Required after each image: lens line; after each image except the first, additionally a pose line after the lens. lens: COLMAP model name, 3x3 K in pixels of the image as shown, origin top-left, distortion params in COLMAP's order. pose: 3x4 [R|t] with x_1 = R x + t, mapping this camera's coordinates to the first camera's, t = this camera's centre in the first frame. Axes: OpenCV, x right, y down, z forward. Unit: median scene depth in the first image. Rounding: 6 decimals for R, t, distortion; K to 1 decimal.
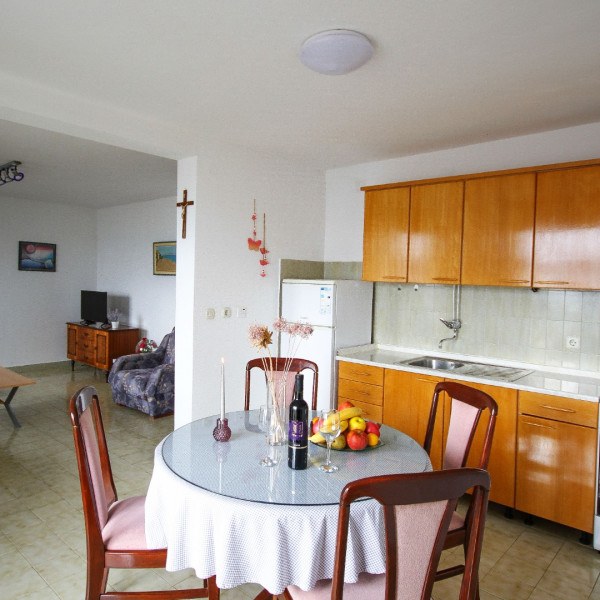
lens RADIAL K [[486.0, 0, 300.0], [0, 486.0, 300.0], [0, 0, 1]] dist [-0.004612, -0.001276]
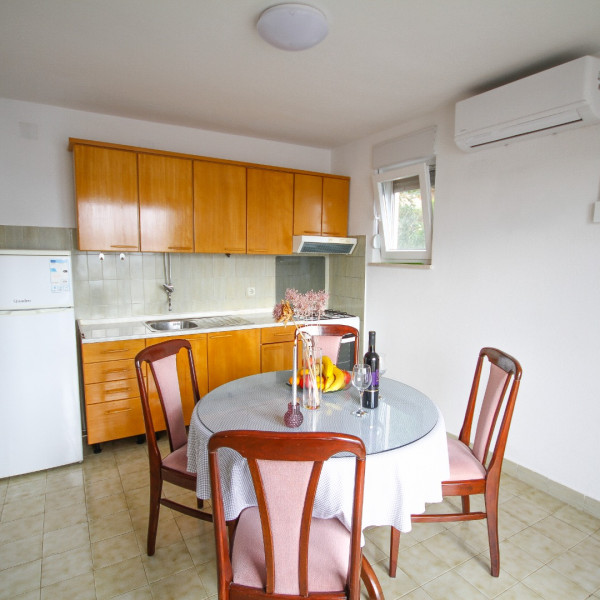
lens RADIAL K [[416.1, 0, 300.9], [0, 416.1, 309.4], [0, 0, 1]] dist [0.002587, 0.003353]
pose [[0.318140, -0.148660, 0.936316, -0.522747], [0.038051, 0.988836, 0.144069, -0.030511], [-0.947280, -0.010206, 0.320244, 0.428227]]
